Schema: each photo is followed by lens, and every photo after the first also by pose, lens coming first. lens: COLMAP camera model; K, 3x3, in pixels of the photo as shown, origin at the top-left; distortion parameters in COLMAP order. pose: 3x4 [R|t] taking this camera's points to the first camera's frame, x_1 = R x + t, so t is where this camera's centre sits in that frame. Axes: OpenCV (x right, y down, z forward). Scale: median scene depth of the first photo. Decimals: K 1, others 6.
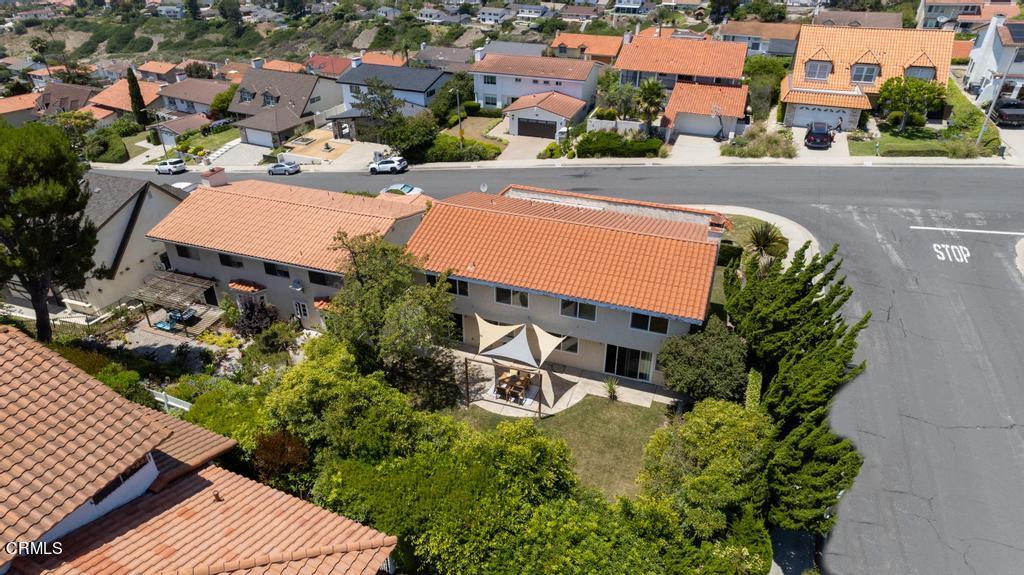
lens RADIAL K [[650.6, 0, 512.8], [0, 650.6, 290.5], [0, 0, 1]] dist [-0.036475, 0.047508]
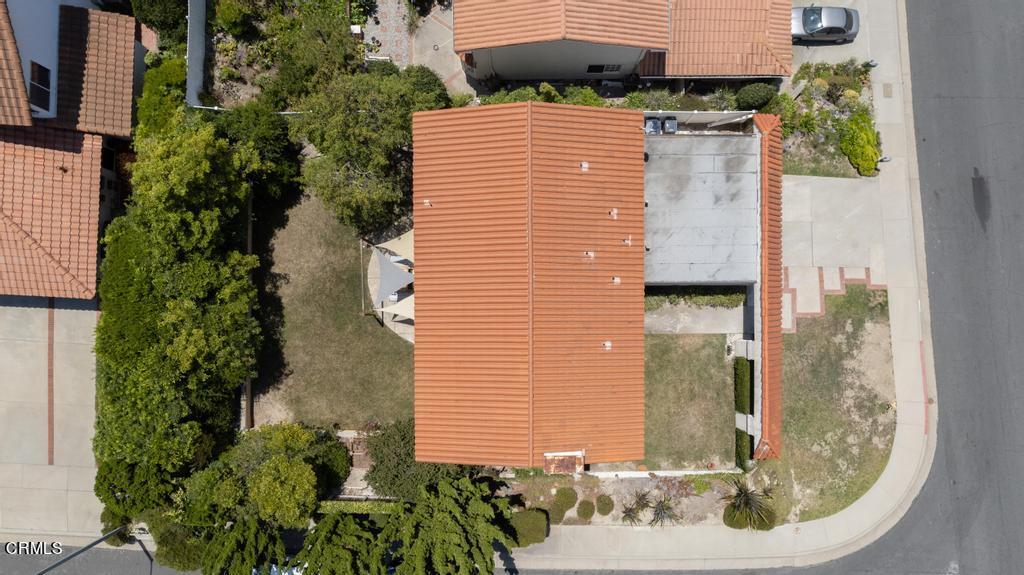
lens RADIAL K [[650.6, 0, 517.4], [0, 650.6, 317.6], [0, 0, 1]] dist [-0.036475, 0.047508]
pose [[0.345810, 0.938292, 0.004788, 0.059182], [-0.485954, 0.174730, 0.856340, -0.410405], [0.802660, -0.298458, 0.516391, 0.299013]]
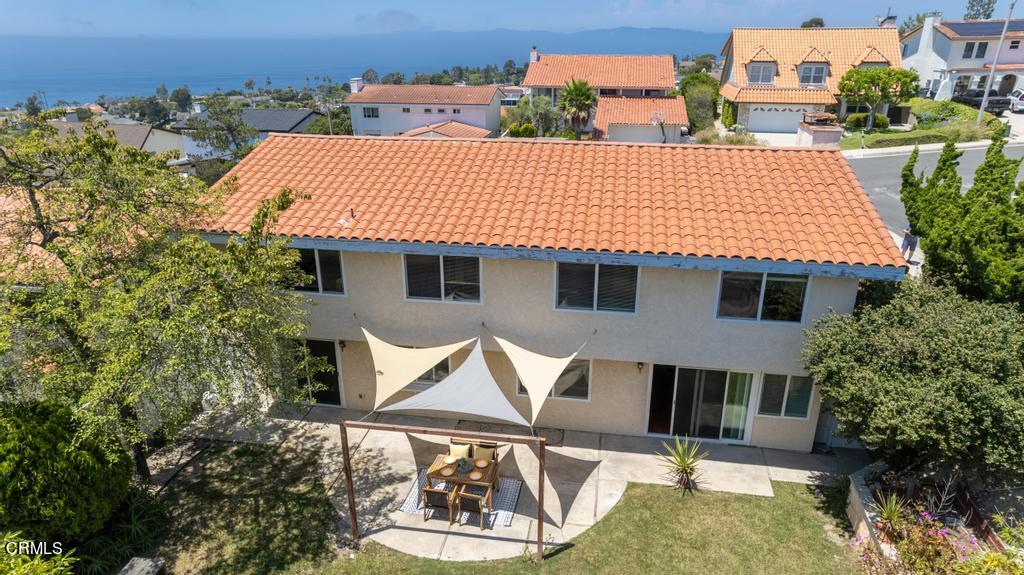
lens RADIAL K [[650.6, 0, 512.8], [0, 650.6, 289.7], [0, 0, 1]] dist [-0.036475, 0.047508]
pose [[0.983557, -0.067832, 0.167374, -0.014821], [0.094166, 0.983449, -0.154792, 0.045074], [-0.154104, 0.168008, 0.973666, 0.279331]]
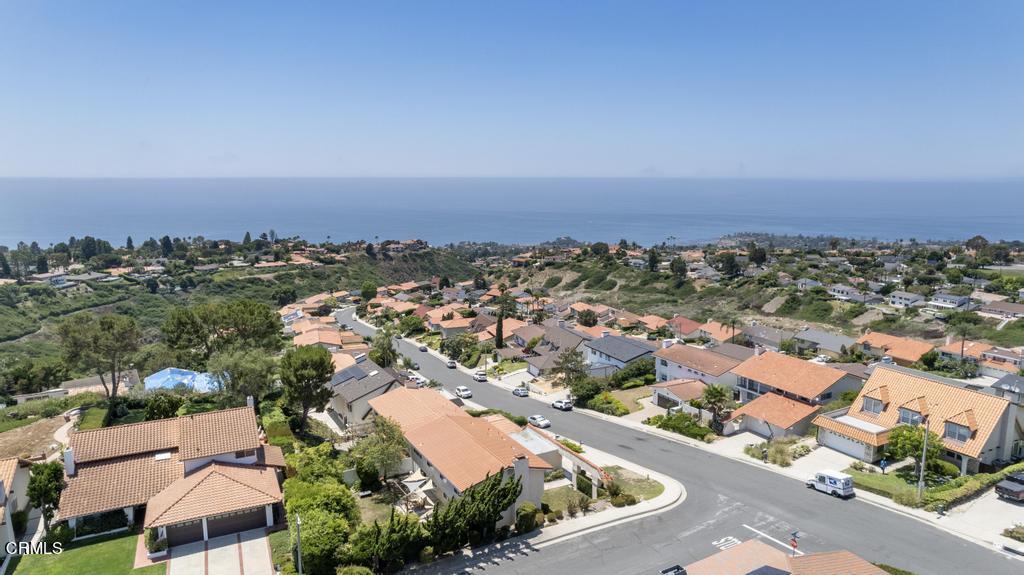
lens RADIAL K [[650.6, 0, 511.5], [0, 650.6, 289.8], [0, 0, 1]] dist [-0.036475, 0.047508]
pose [[0.756515, 0.111745, -0.644359, 0.741539], [-0.332867, 0.913909, -0.232314, -0.051907], [0.562925, 0.390235, 0.728582, -0.300040]]
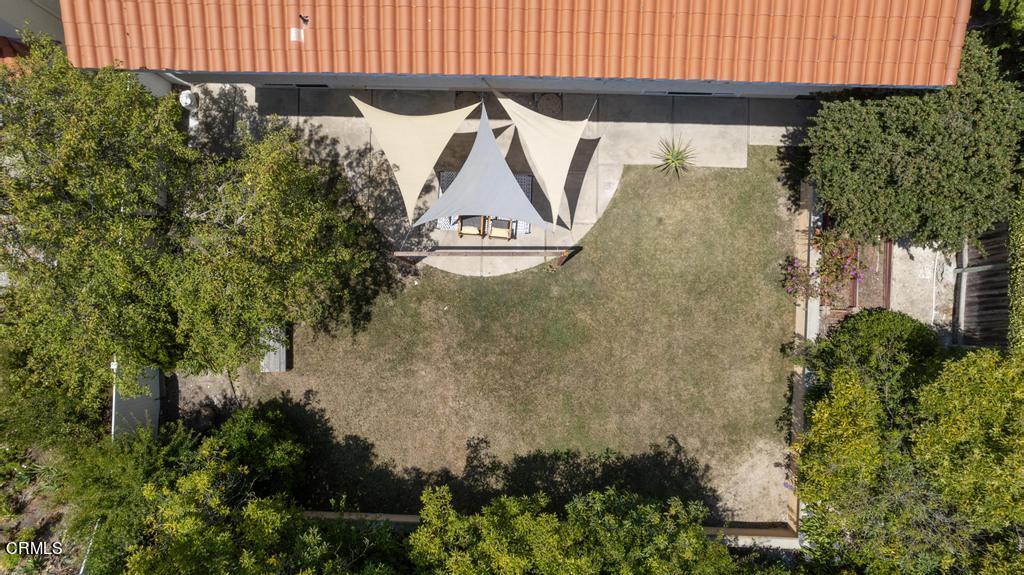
lens RADIAL K [[650.6, 0, 508.5], [0, 650.6, 281.4], [0, 0, 1]] dist [-0.036475, 0.047508]
pose [[0.946963, -0.321340, 0.001385, -0.000865], [0.173420, 0.514676, 0.839663, -0.119613], [-0.270530, -0.794889, 0.543106, 0.339358]]
